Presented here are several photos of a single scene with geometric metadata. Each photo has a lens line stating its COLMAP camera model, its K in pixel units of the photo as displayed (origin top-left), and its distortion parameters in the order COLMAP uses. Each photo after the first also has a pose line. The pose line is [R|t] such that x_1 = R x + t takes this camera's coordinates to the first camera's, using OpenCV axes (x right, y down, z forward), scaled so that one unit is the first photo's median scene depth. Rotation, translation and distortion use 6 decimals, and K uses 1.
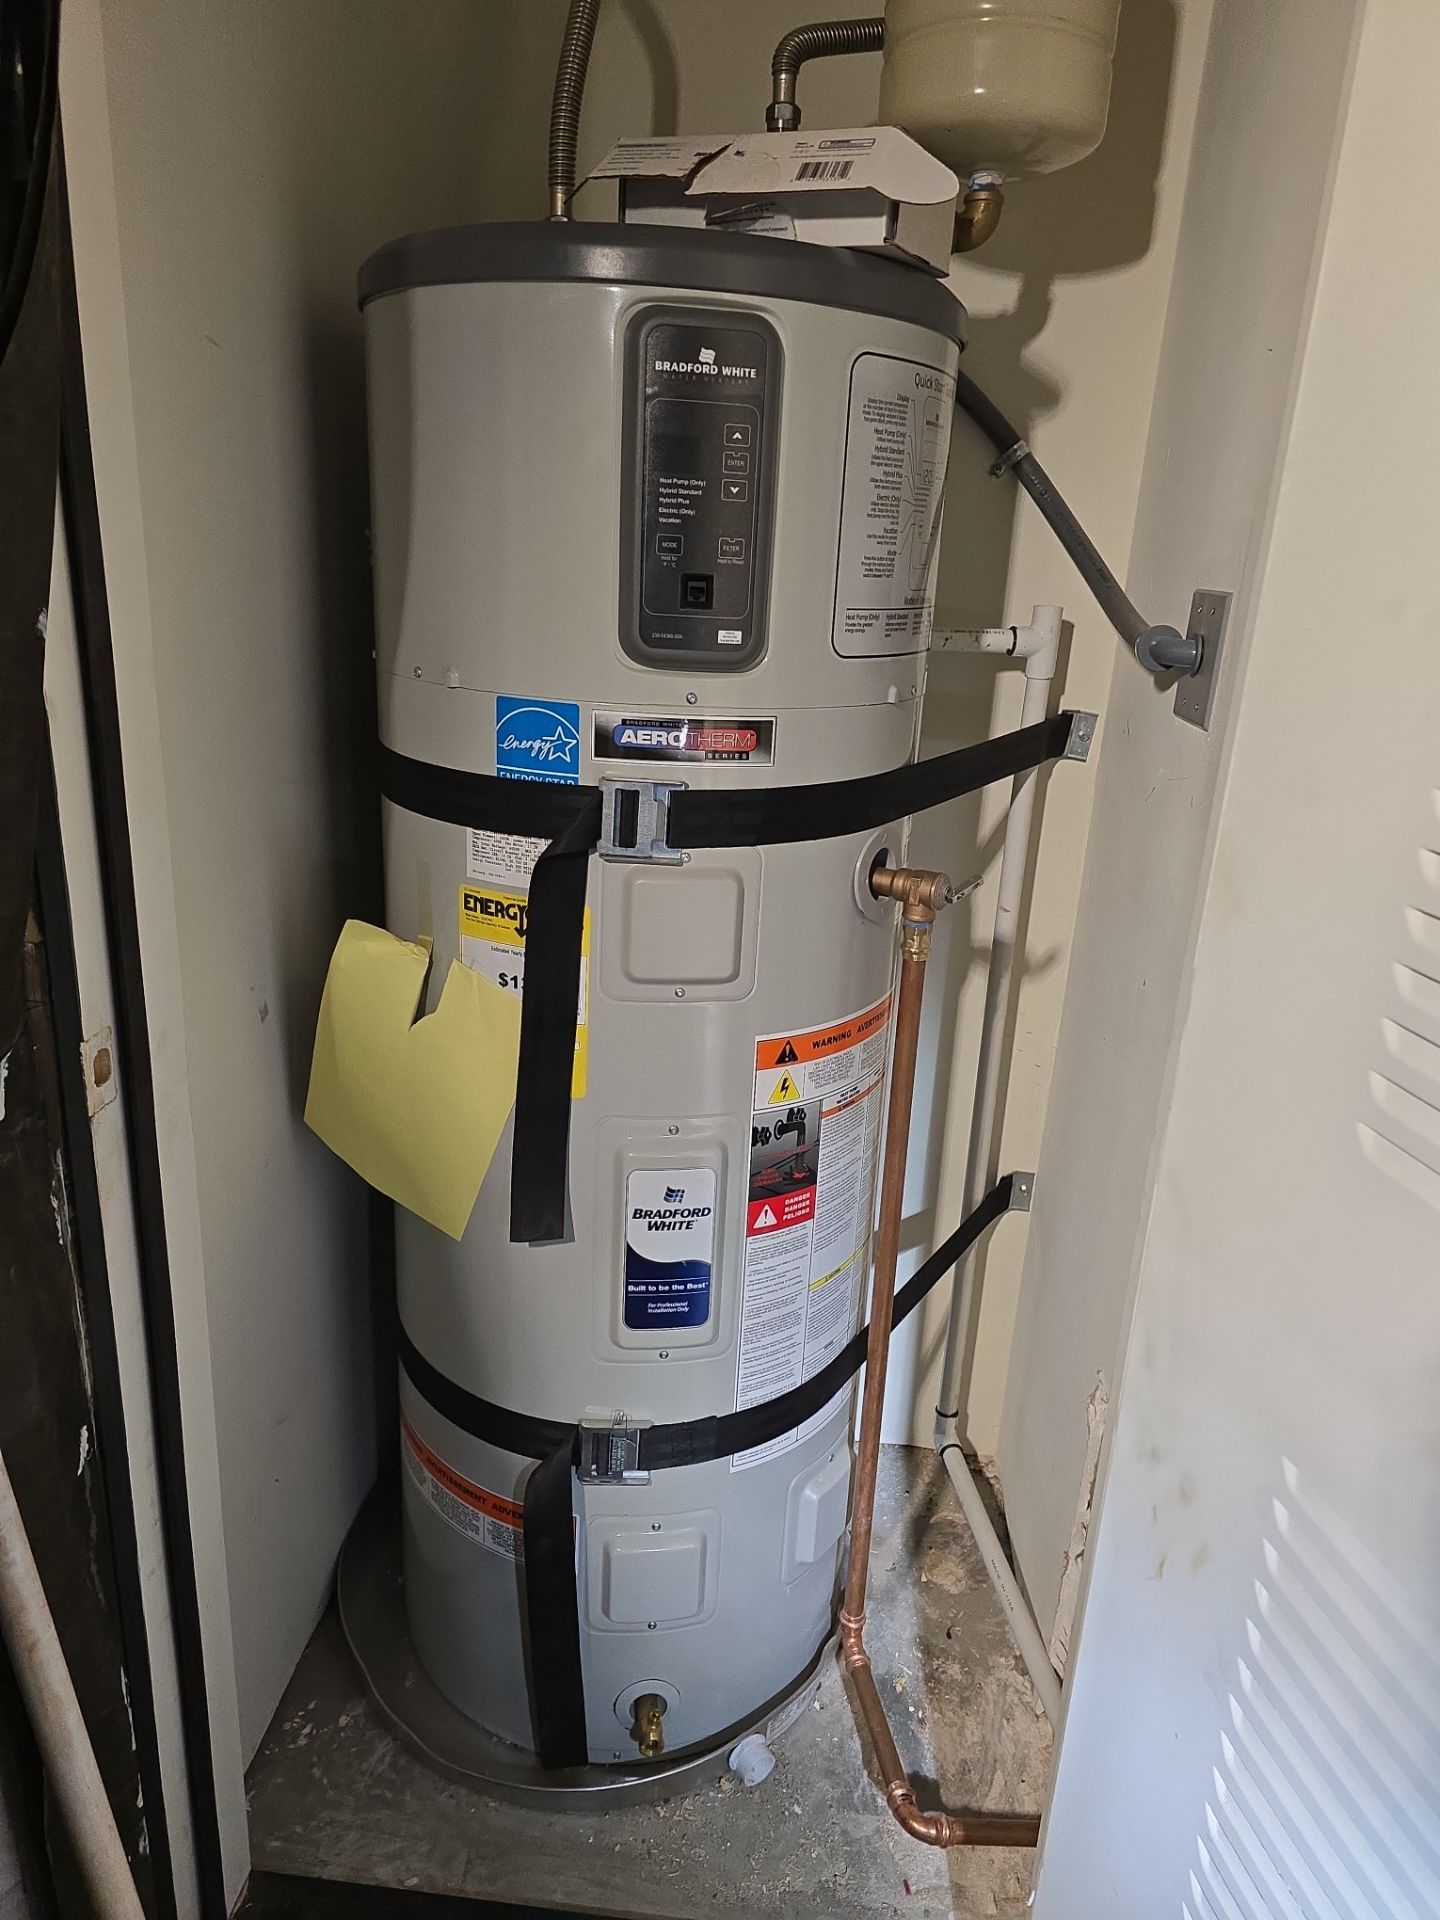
lens RADIAL K [[1258.6, 0, 720.8], [0, 1258.6, 934.8], [0, 0, 1]] dist [0.066288, -0.069322]
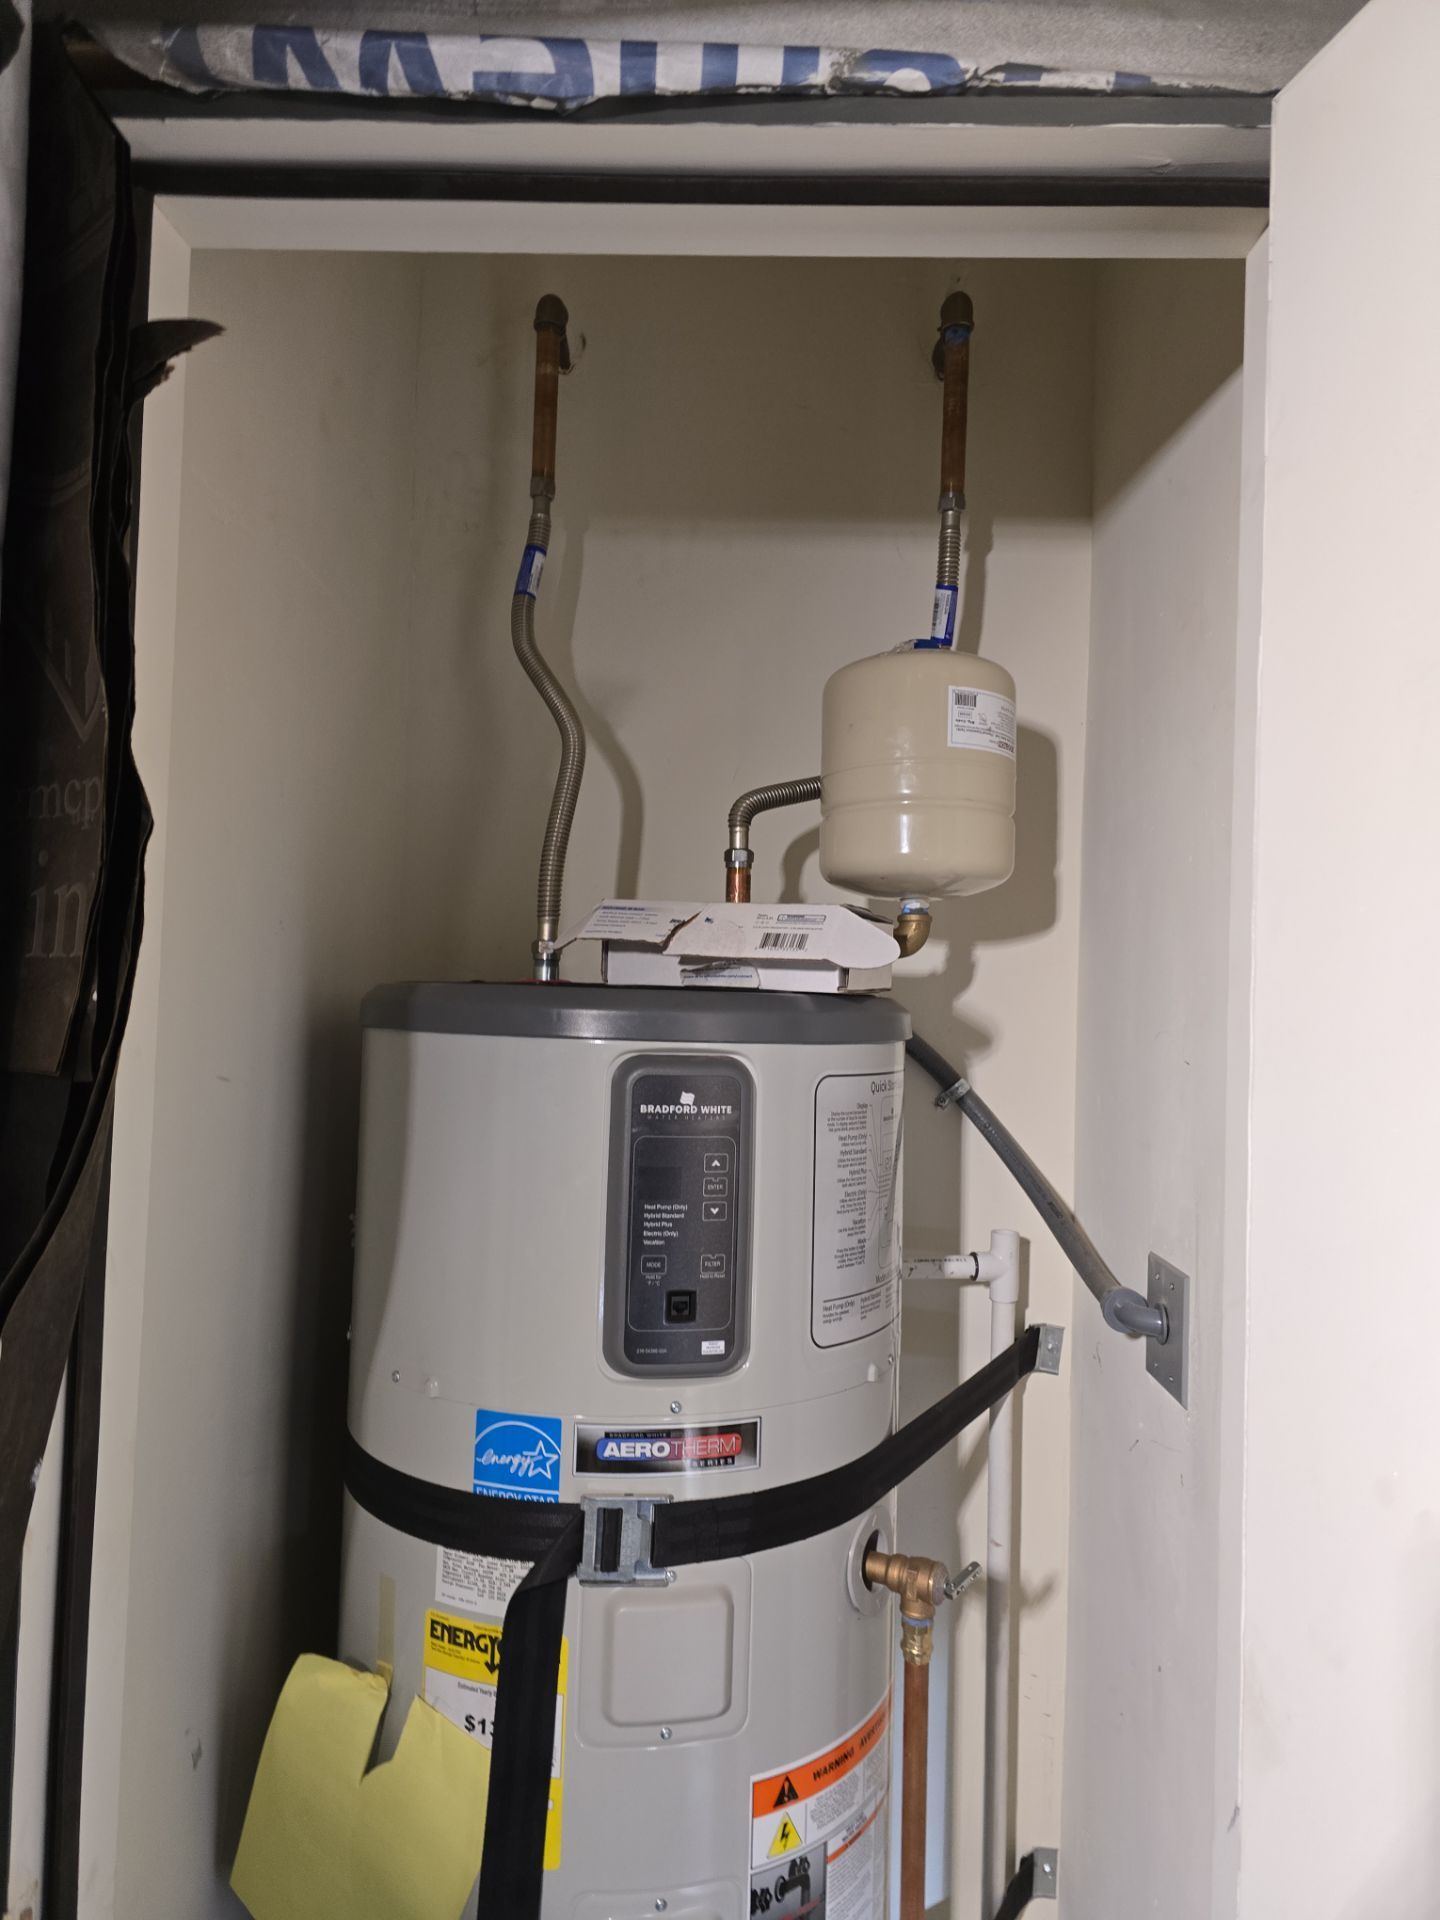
lens RADIAL K [[1248.0, 0, 720.0], [0, 1248.0, 960.0], [0, 0, 1]] dist [0.061171, -0.068362]
pose [[0.998611, -0.020813, 0.048395, -0.026263], [0.036175, 0.938735, -0.342736, -0.161427], [-0.038297, 0.344011, 0.938184, -0.044546]]
